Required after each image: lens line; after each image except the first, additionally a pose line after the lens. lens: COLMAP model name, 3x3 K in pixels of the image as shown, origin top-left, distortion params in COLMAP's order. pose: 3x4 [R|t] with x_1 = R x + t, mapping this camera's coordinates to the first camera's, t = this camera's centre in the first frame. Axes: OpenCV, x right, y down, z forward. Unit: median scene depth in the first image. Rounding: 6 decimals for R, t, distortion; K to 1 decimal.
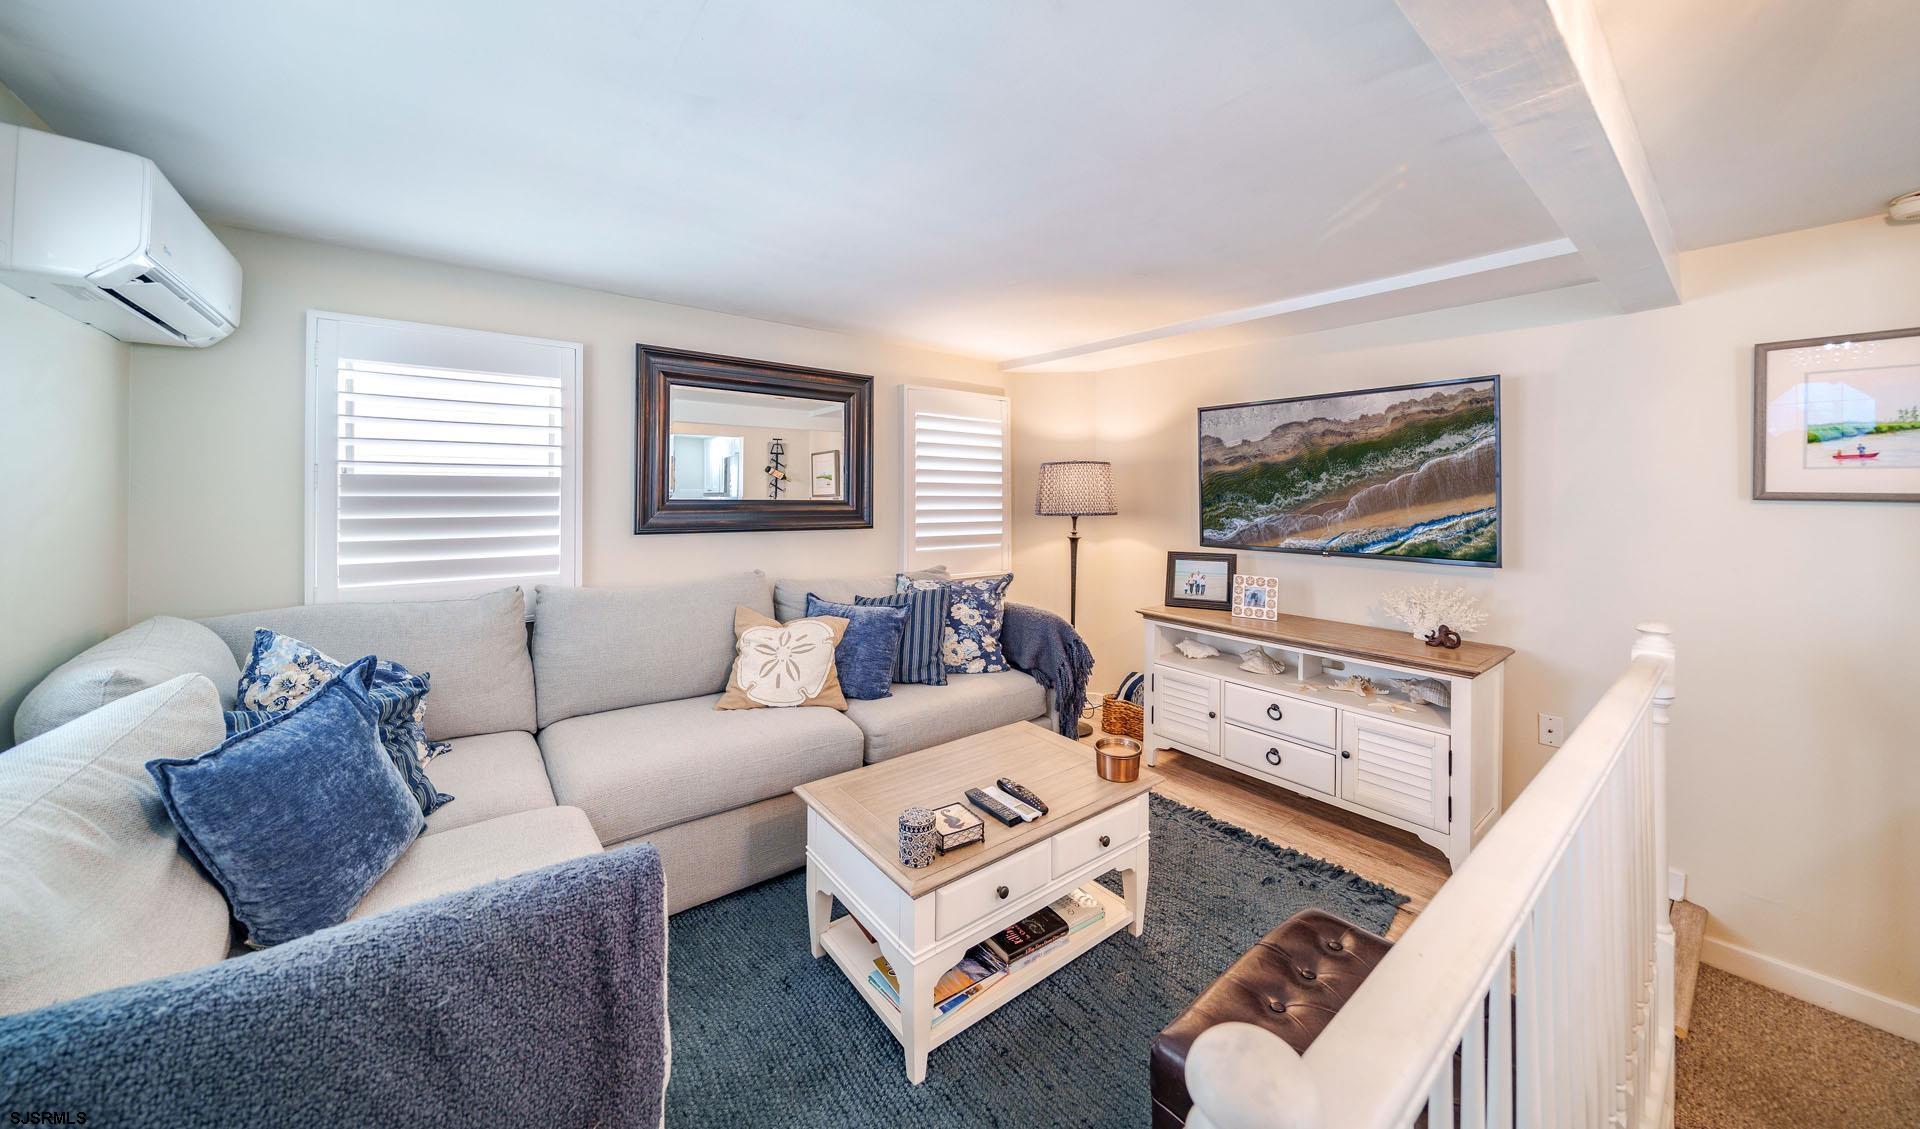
lens RADIAL K [[649.8, 0, 960.8], [0, 649.8, 491.7], [0, 0, 1]] dist [0.000571, 0.000030]
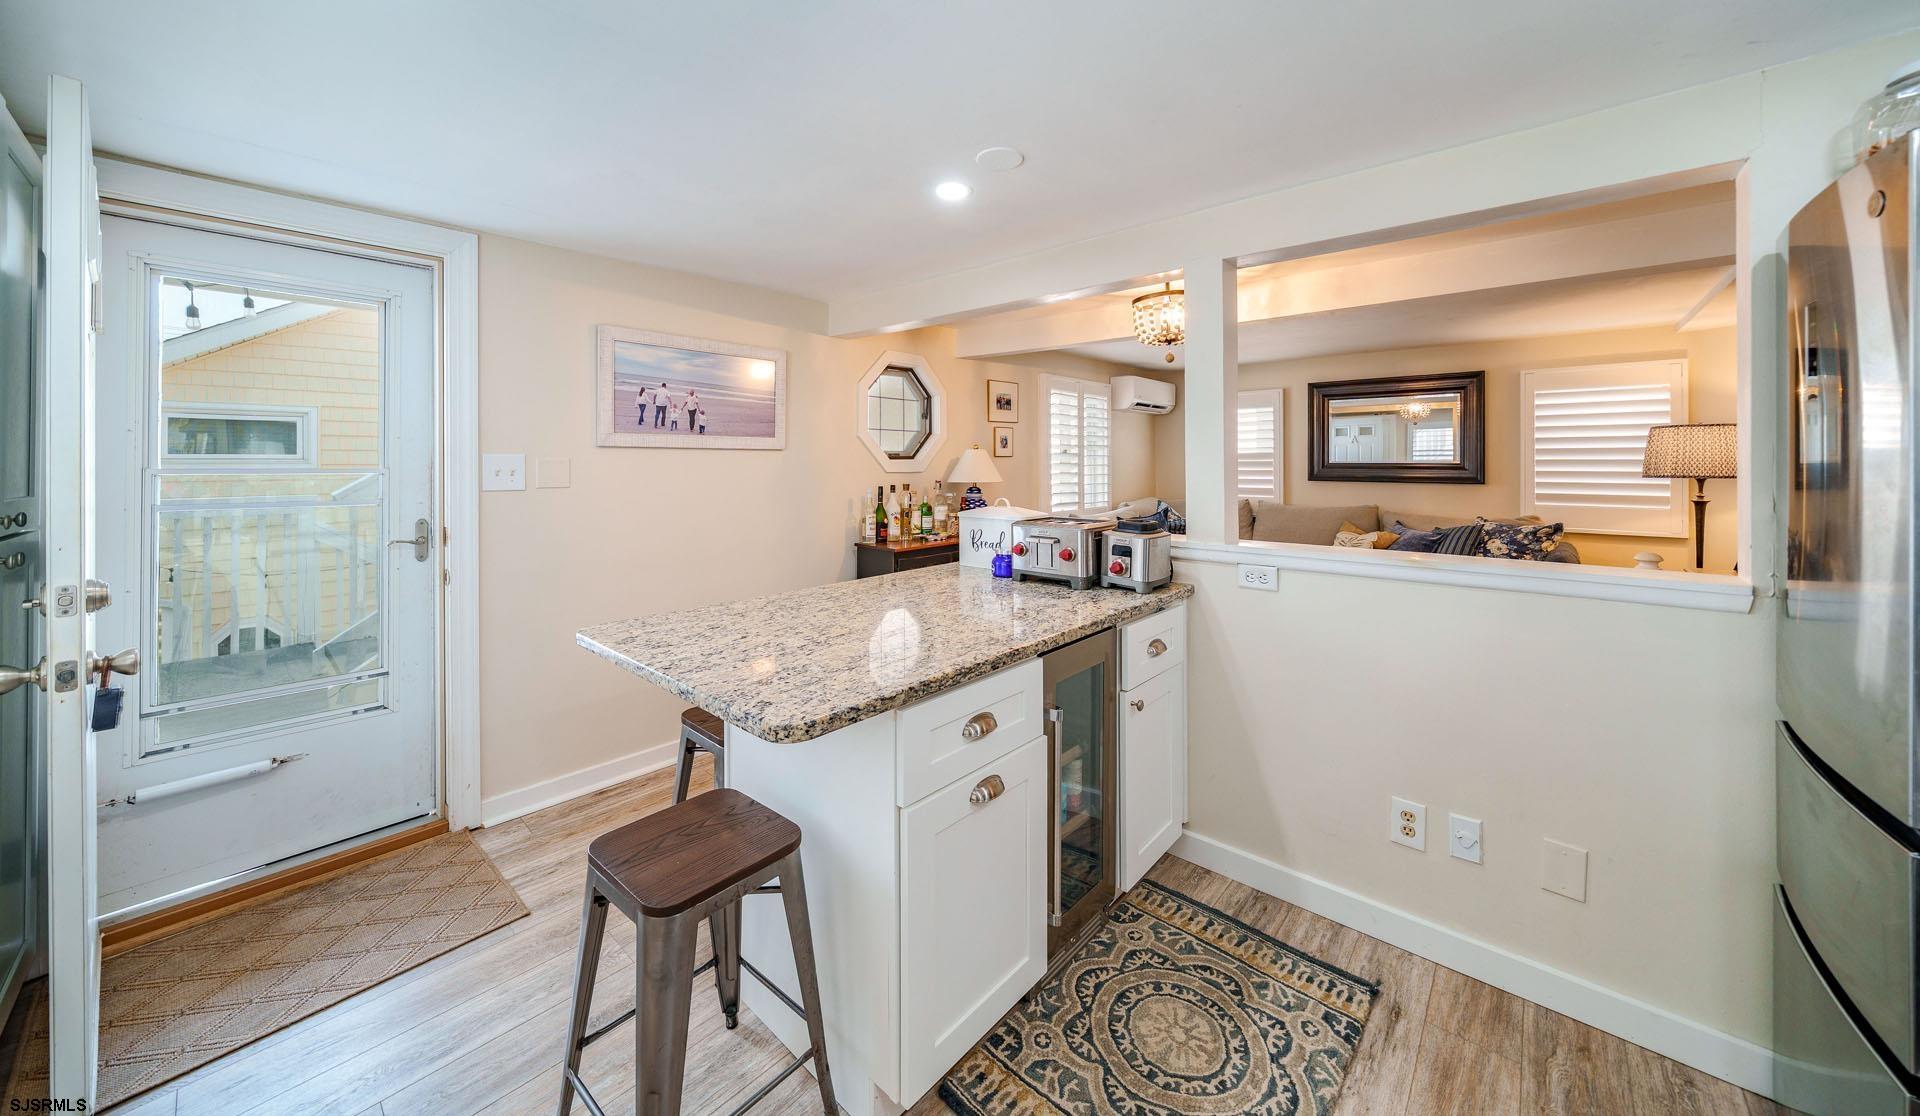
lens RADIAL K [[658.5, 0, 966.8], [0, 658.5, 466.2], [0, 0, 1]] dist [0.000468, -0.000028]
pose [[0.163618, 0.002594, -0.986520, 1.224501], [0.009675, 0.999944, 0.004234, 0.003589], [0.986476, -0.010238, 0.163583, -0.328474]]
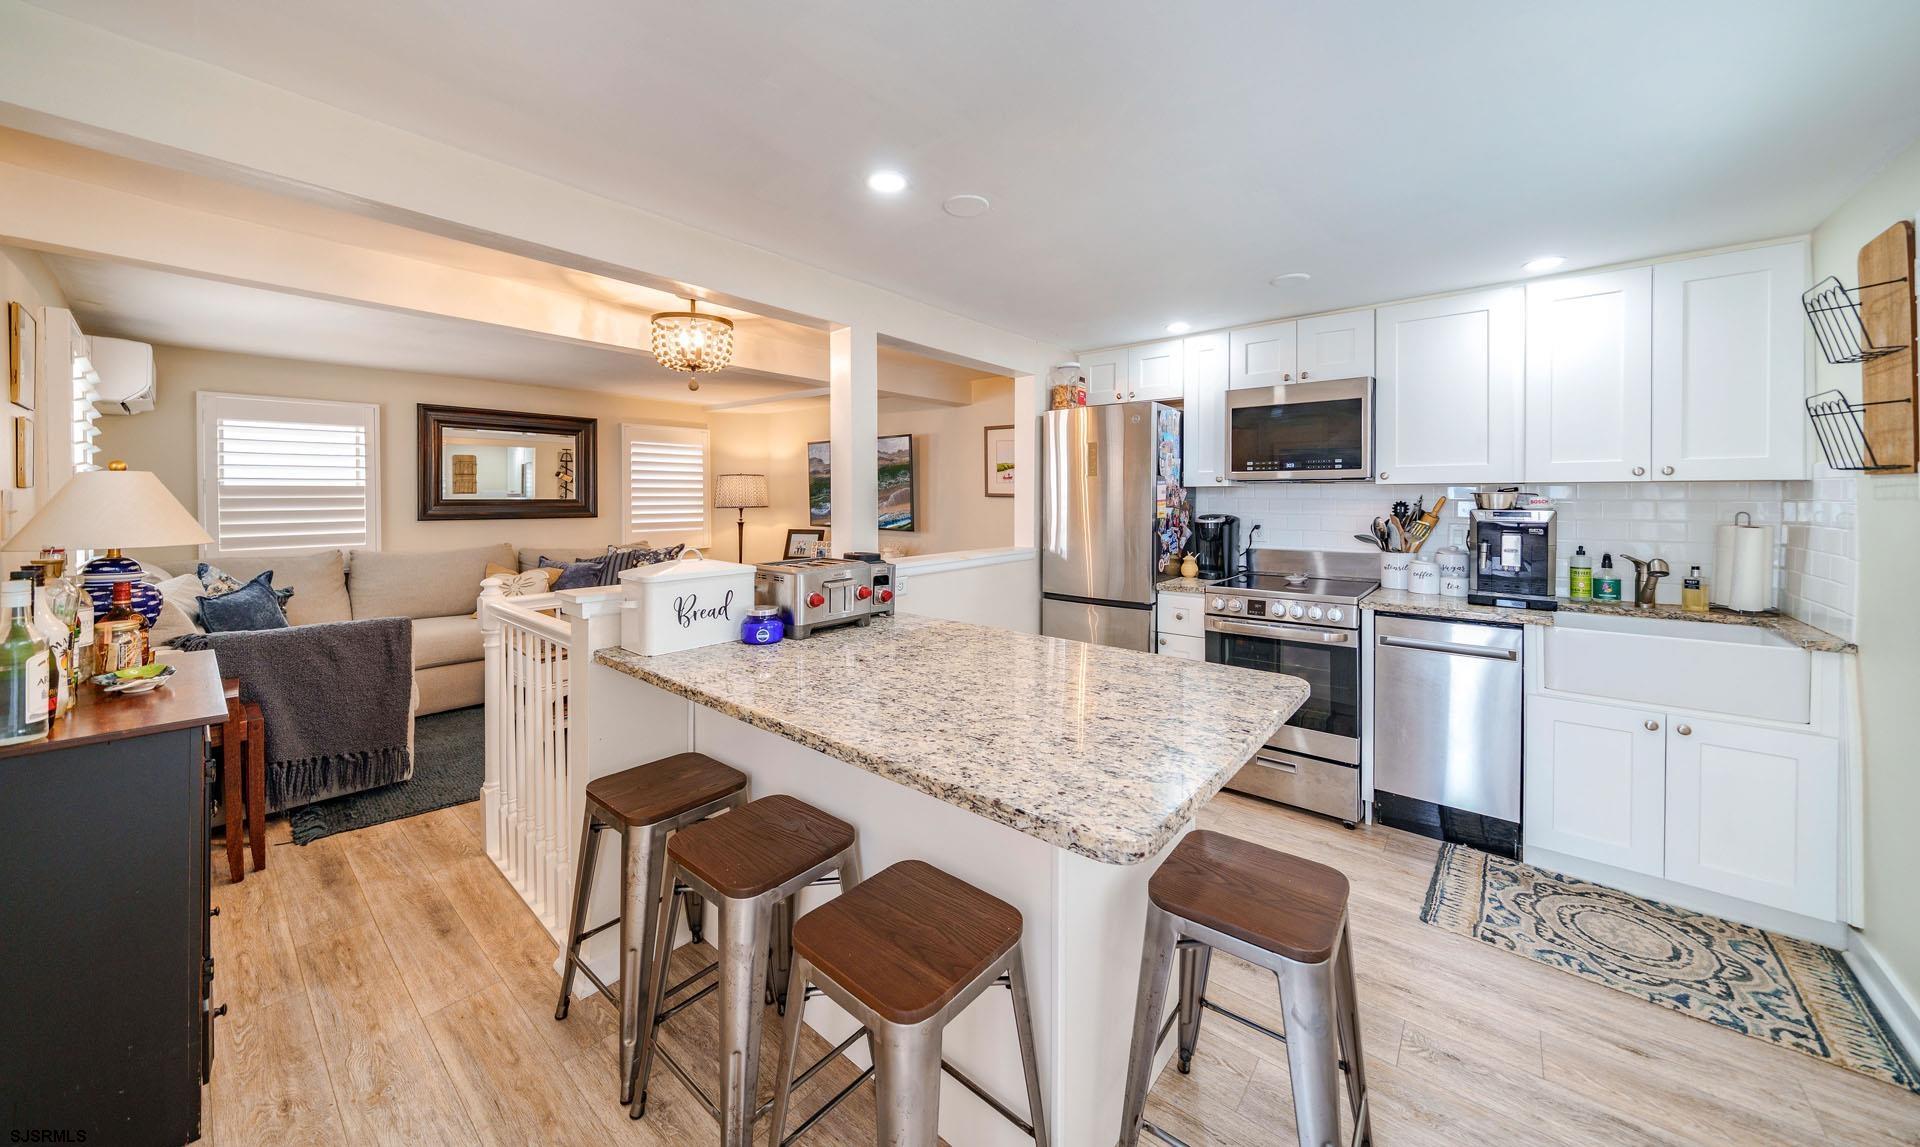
lens RADIAL K [[657.2, 0, 960.2], [0, 657.2, 501.9], [0, 0, 1]] dist [-0.001118, -0.000140]
pose [[0.981708, -0.006237, 0.190292, 0.491305], [0.002901, 0.999837, 0.017807, -0.006490], [-0.190372, -0.016930, 0.981566, -0.826086]]
